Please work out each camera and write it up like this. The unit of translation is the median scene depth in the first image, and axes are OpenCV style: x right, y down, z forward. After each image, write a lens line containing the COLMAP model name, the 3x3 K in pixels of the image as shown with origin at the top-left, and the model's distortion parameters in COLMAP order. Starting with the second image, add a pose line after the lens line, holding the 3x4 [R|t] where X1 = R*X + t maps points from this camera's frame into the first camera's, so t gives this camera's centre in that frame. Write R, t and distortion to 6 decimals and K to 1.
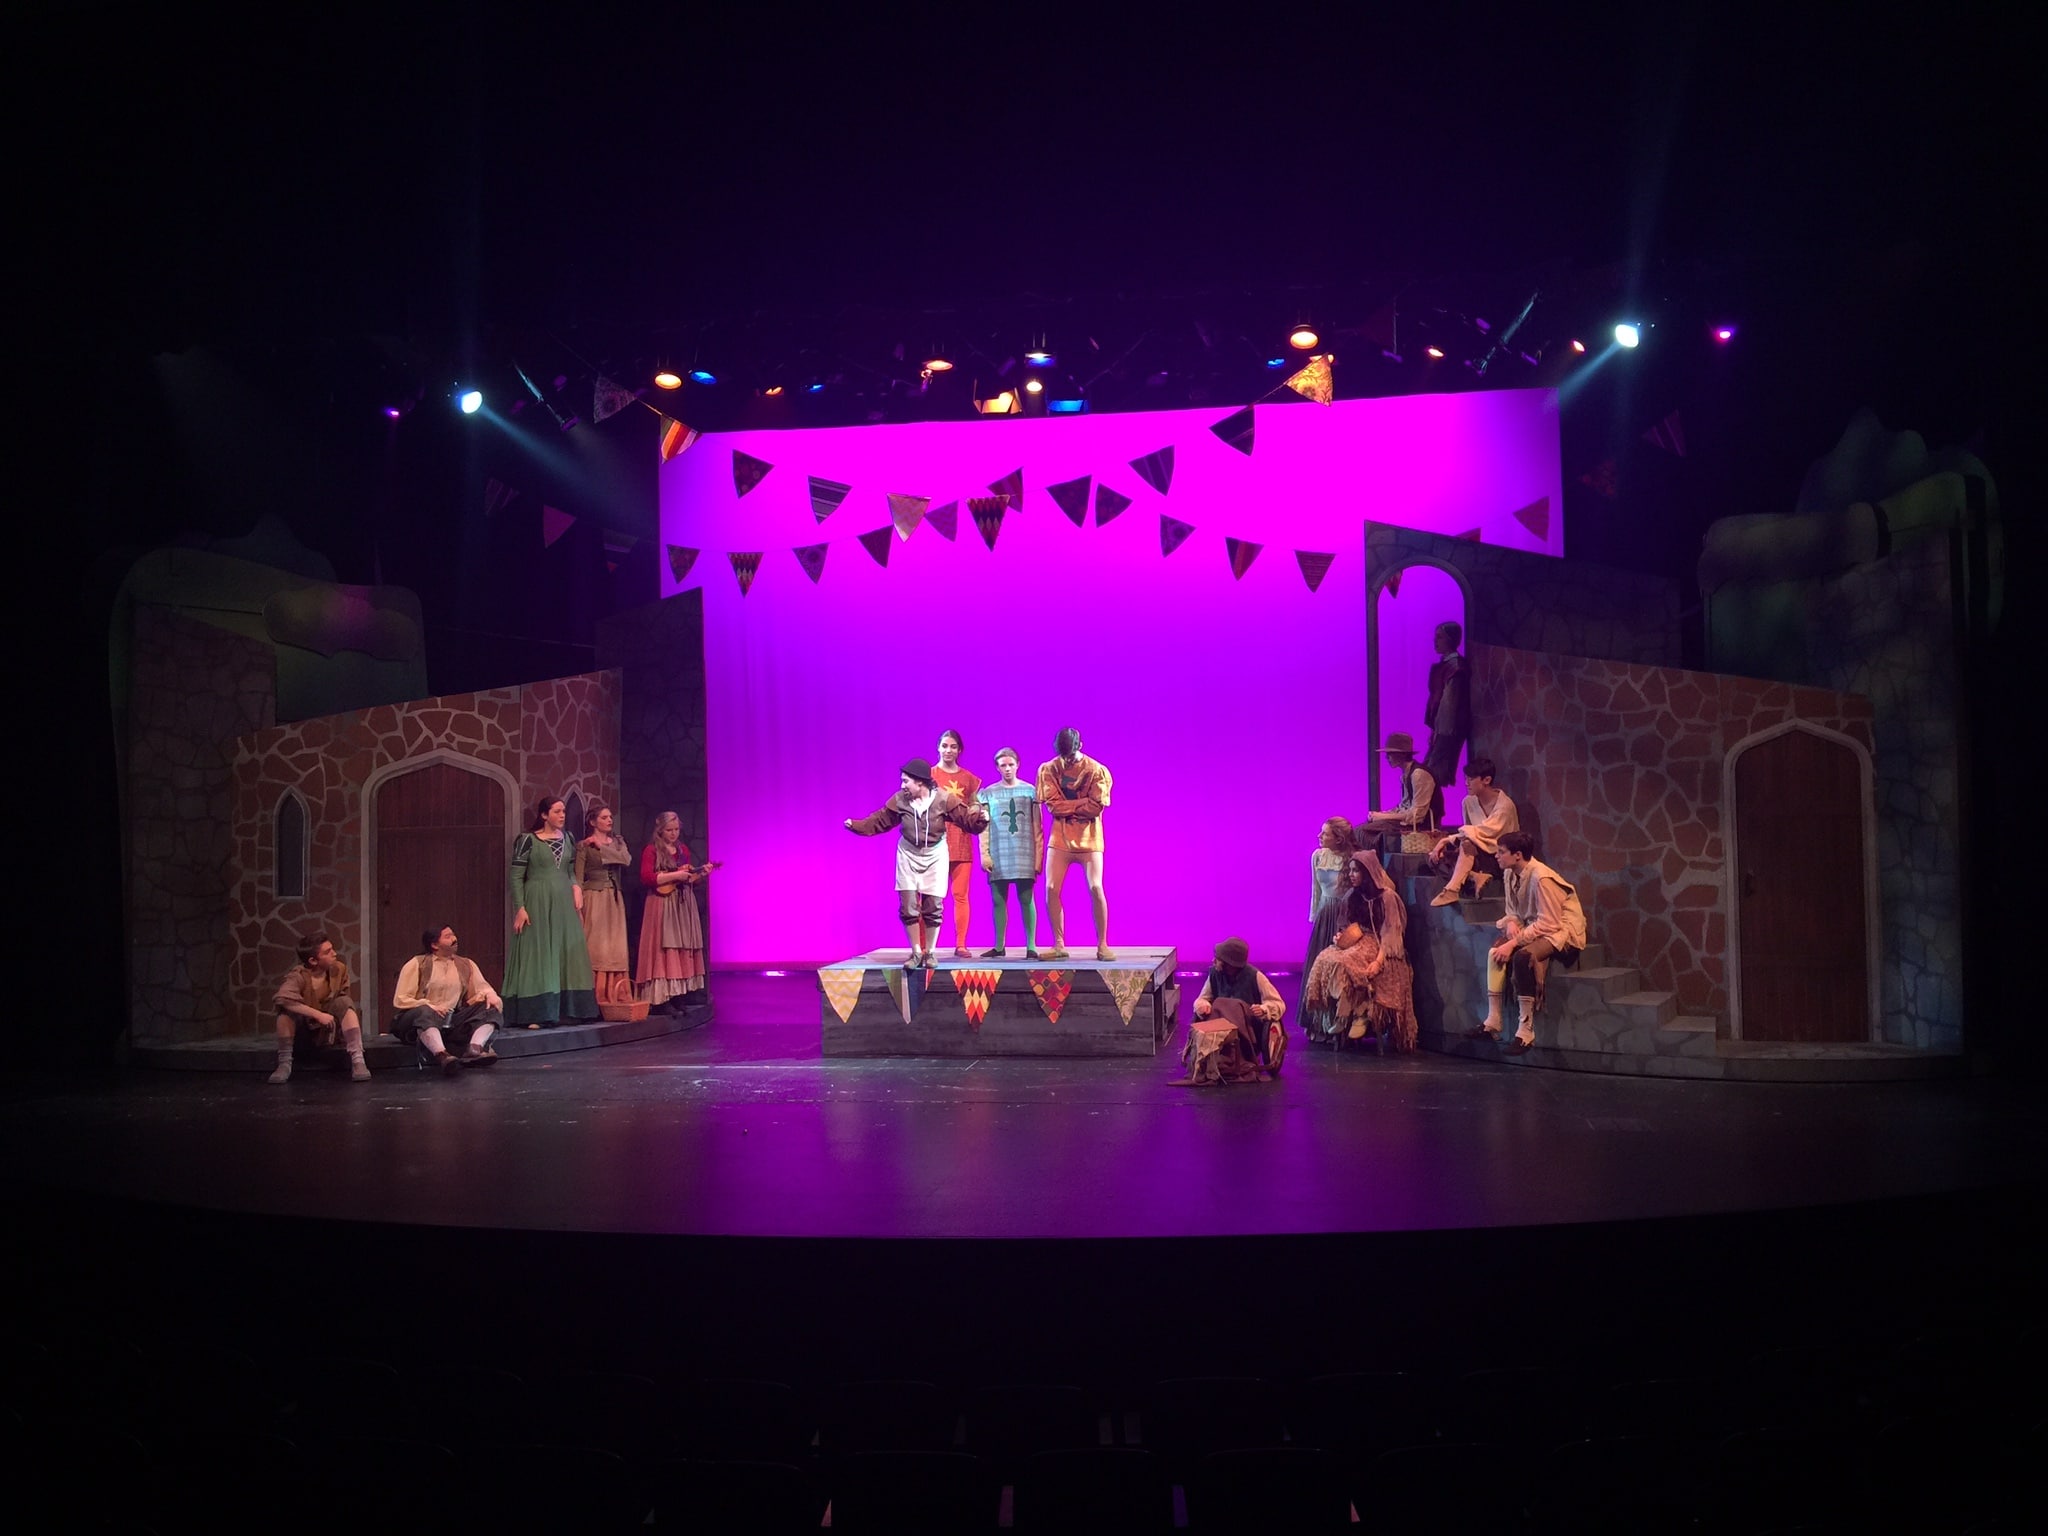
lens RADIAL K [[1746.6, 0, 1027.4], [0, 1746.6, 767.9], [0, 0, 1]] dist [0.036646, -0.052721]
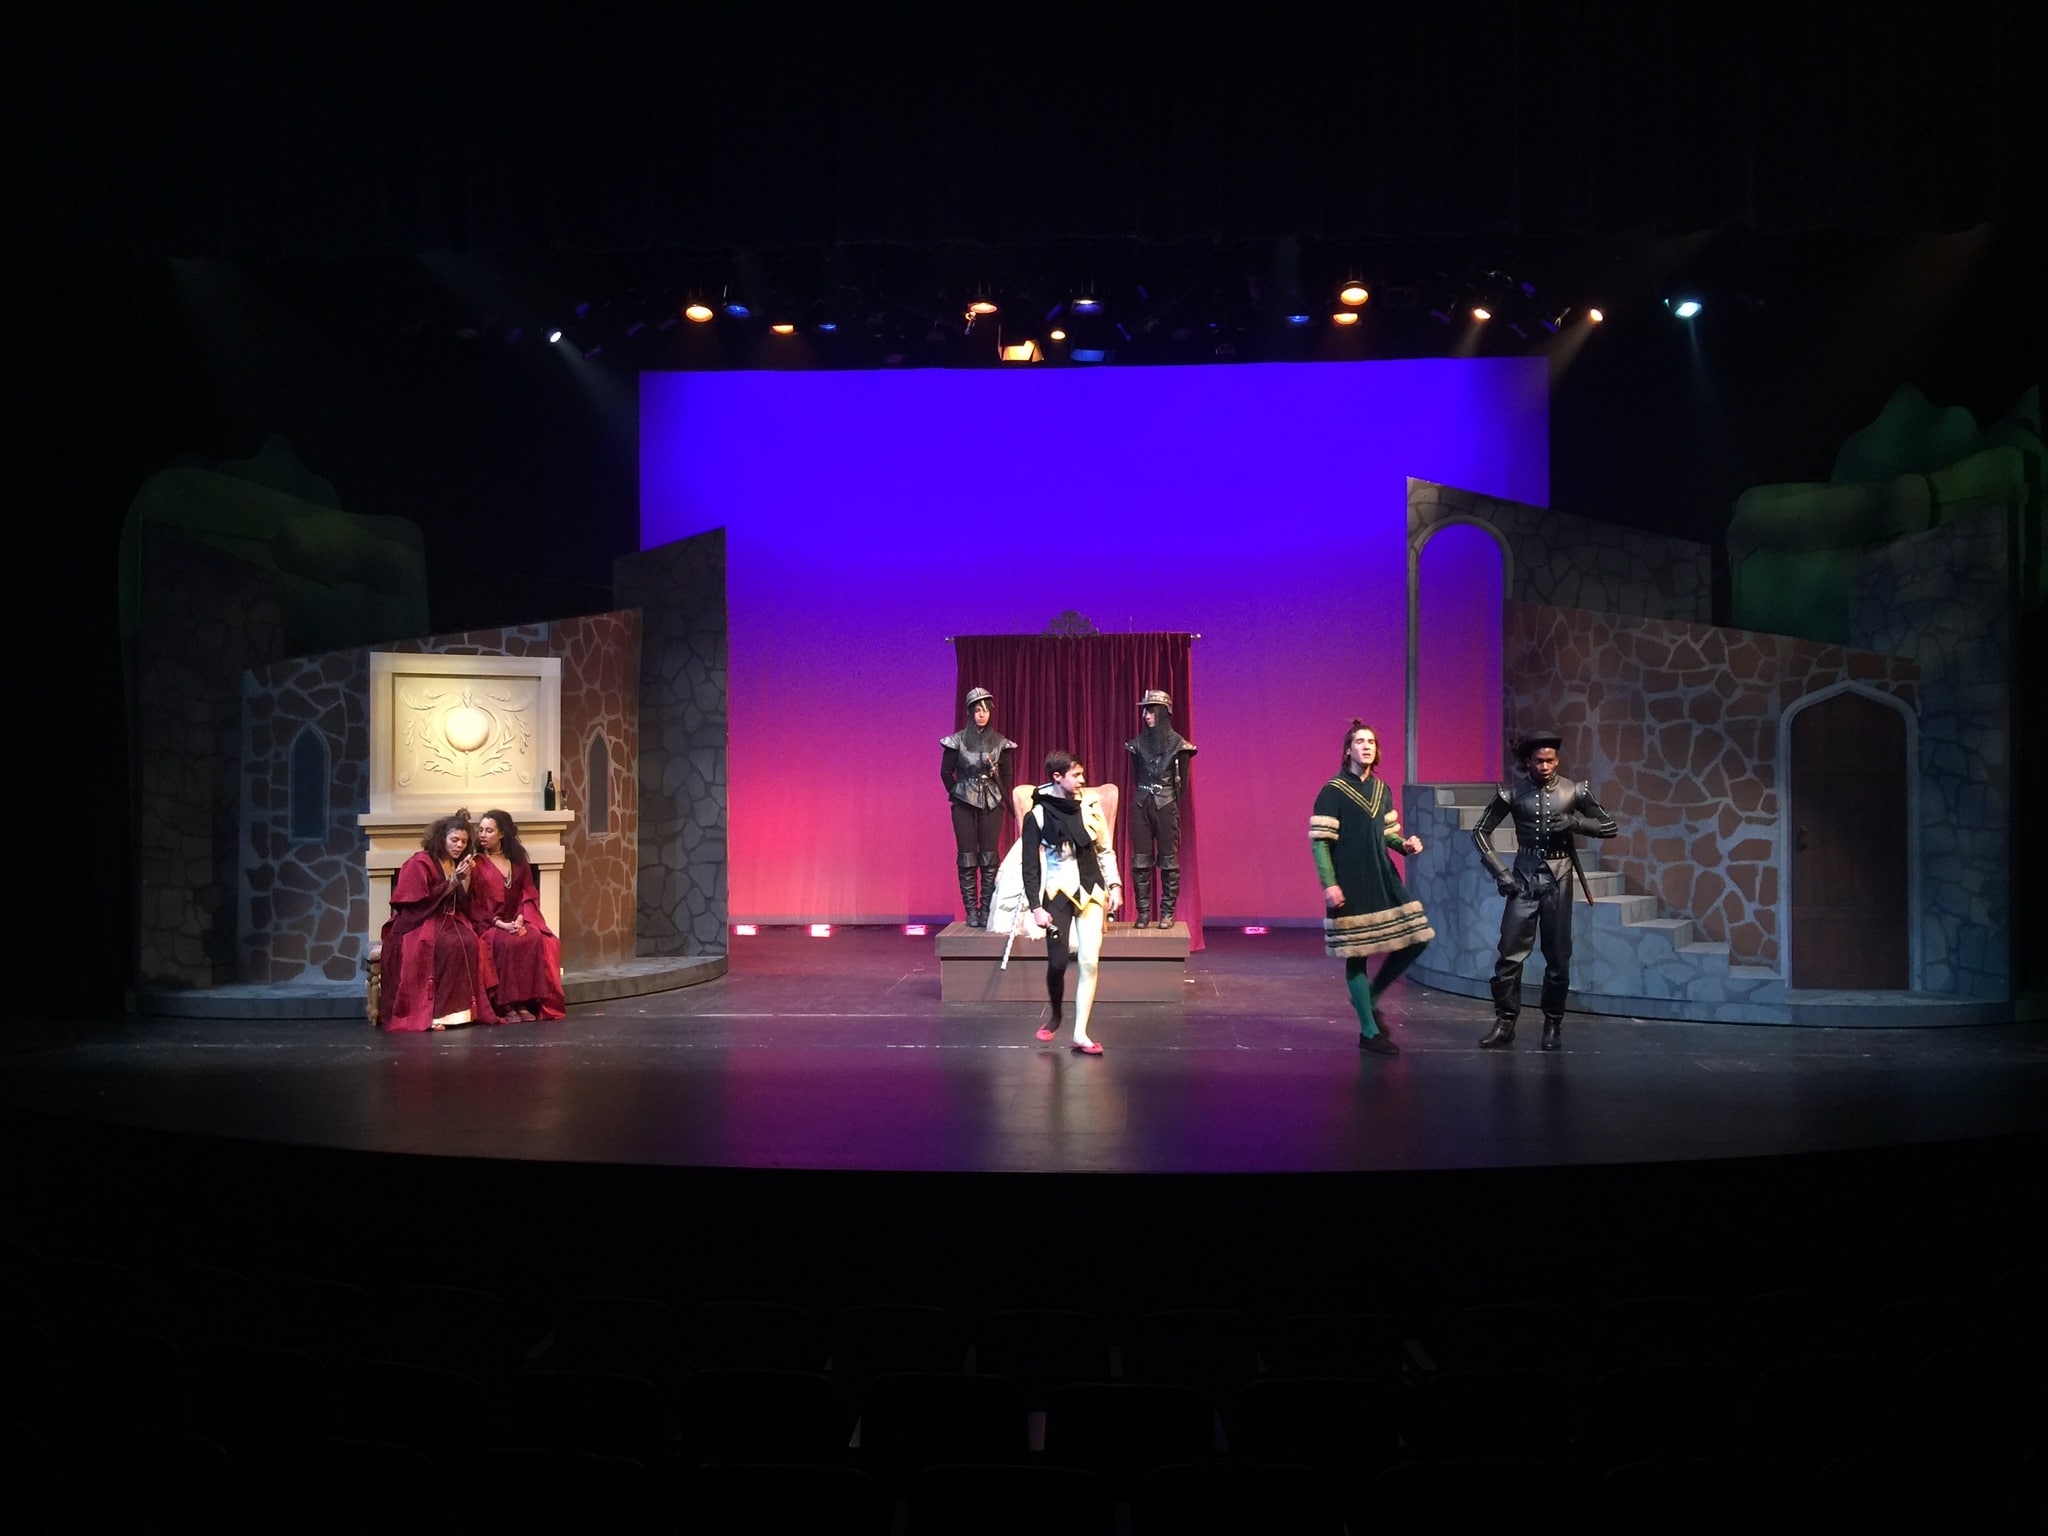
lens RADIAL K [[1749.1, 0, 1026.2], [0, 1749.1, 761.6], [0, 0, 1]] dist [0.070139, -0.149604]
pose [[0.994707, 0.015734, 0.101536, -0.148351], [-0.017326, 0.999740, 0.014818, 0.012592], [-0.101276, -0.016498, 0.994722, 0.010477]]
